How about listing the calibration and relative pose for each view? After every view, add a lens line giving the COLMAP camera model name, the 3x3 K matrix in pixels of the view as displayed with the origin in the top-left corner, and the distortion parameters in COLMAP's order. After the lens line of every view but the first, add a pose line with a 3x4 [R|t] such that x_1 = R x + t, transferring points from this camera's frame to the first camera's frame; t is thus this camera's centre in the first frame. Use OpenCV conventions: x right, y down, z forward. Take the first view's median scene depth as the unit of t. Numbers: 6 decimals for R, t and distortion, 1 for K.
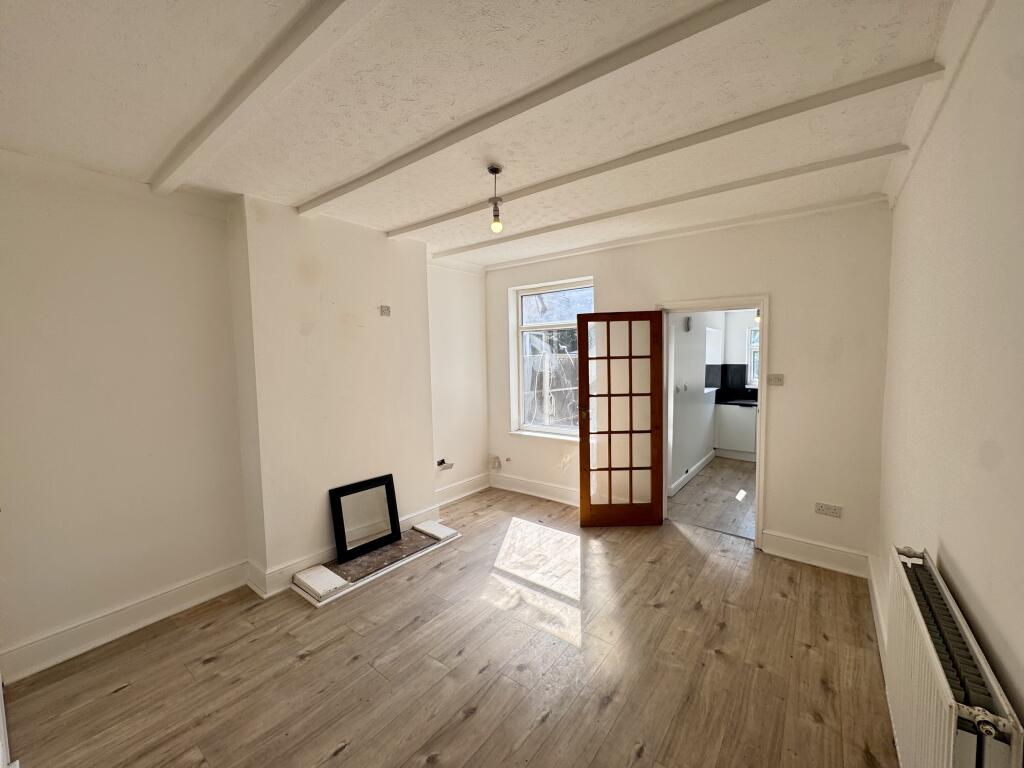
lens RADIAL K [[406.8, 0, 512.0], [0, 406.8, 384.0], [0, 0, 1]] dist [-0.004399, -0.000102]
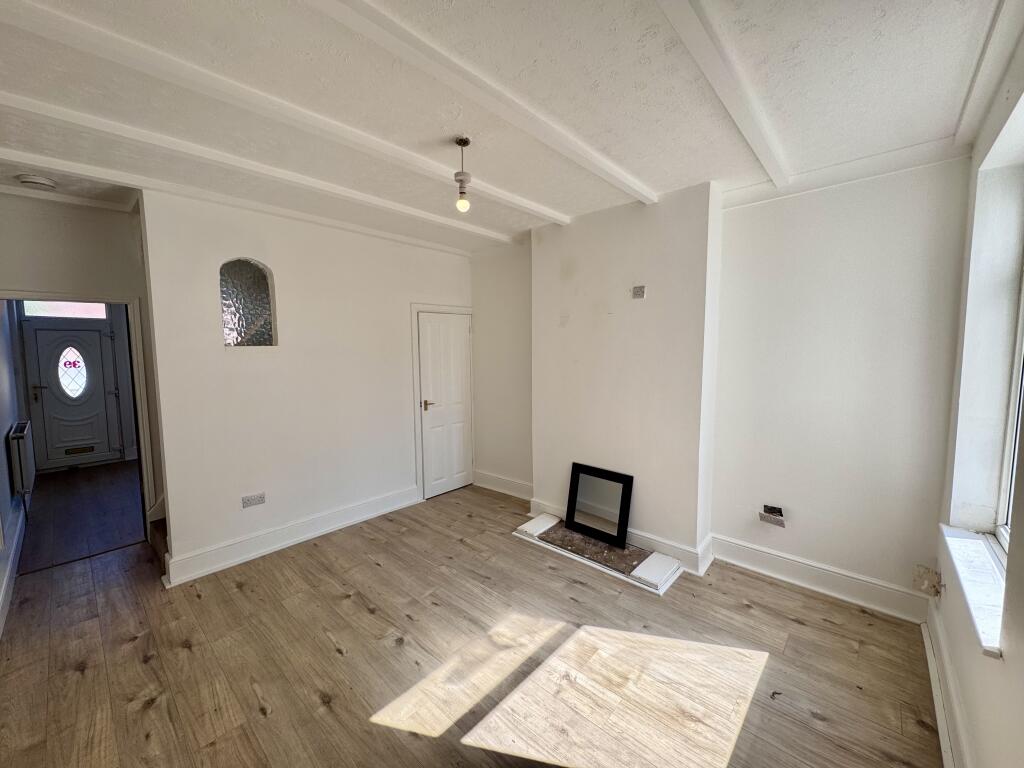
lens RADIAL K [[406.8, 0, 512.0], [0, 406.8, 384.0], [0, 0, 1]] dist [-0.004399, -0.000102]
pose [[-0.080861, 0.108367, -0.990817, 0.722823], [-0.055823, 0.992019, 0.113054, -0.081215], [0.995161, 0.064452, -0.074166, 0.974954]]
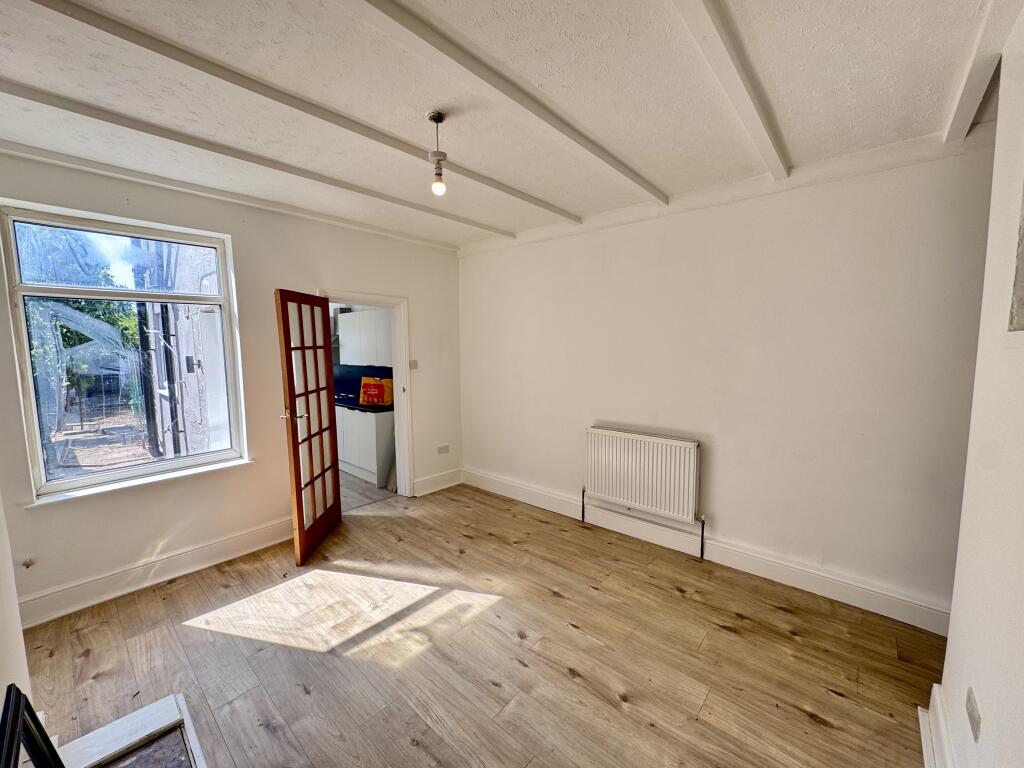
lens RADIAL K [[406.8, 0, 512.0], [0, 406.8, 384.0], [0, 0, 1]] dist [-0.004399, -0.000102]
pose [[0.069078, -0.086171, 0.993883, -0.720642], [0.072022, 0.994094, 0.081184, -0.035672], [-0.995008, 0.065974, 0.074876, 0.662018]]
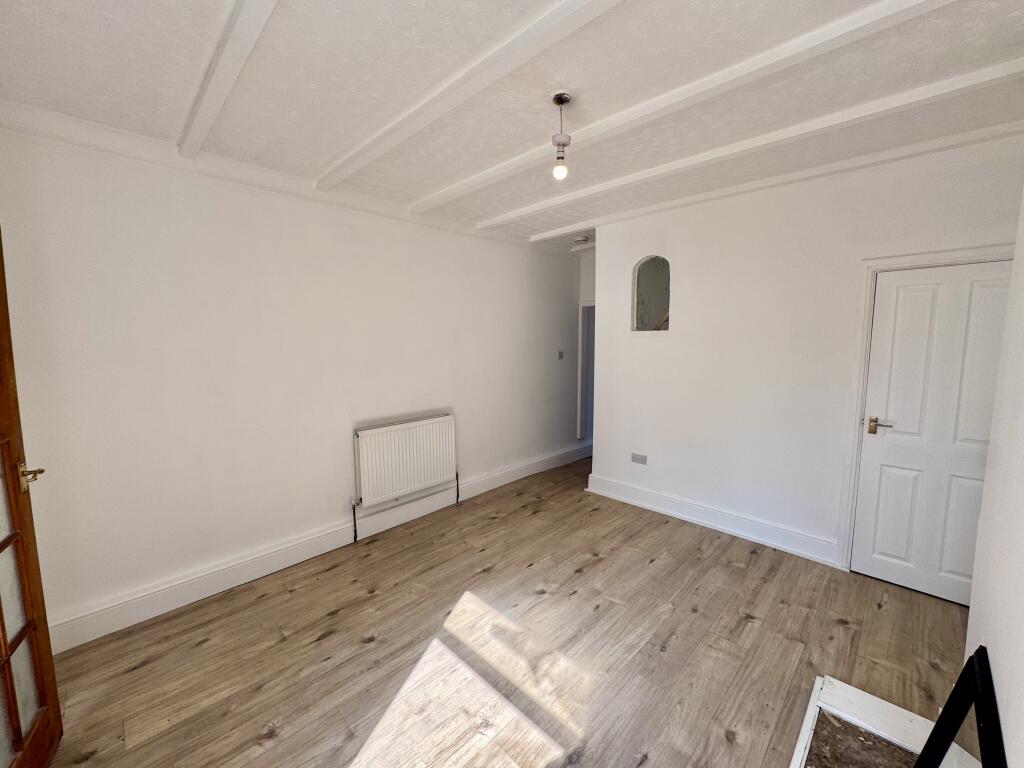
lens RADIAL K [[406.8, 0, 512.0], [0, 406.8, 384.0], [0, 0, 1]] dist [-0.004399, -0.000102]
pose [[-0.992245, 0.007672, 0.124058, -0.031637], [0.029553, 0.984032, 0.175520, -0.092822], [-0.120731, 0.177825, -0.976628, 1.526179]]
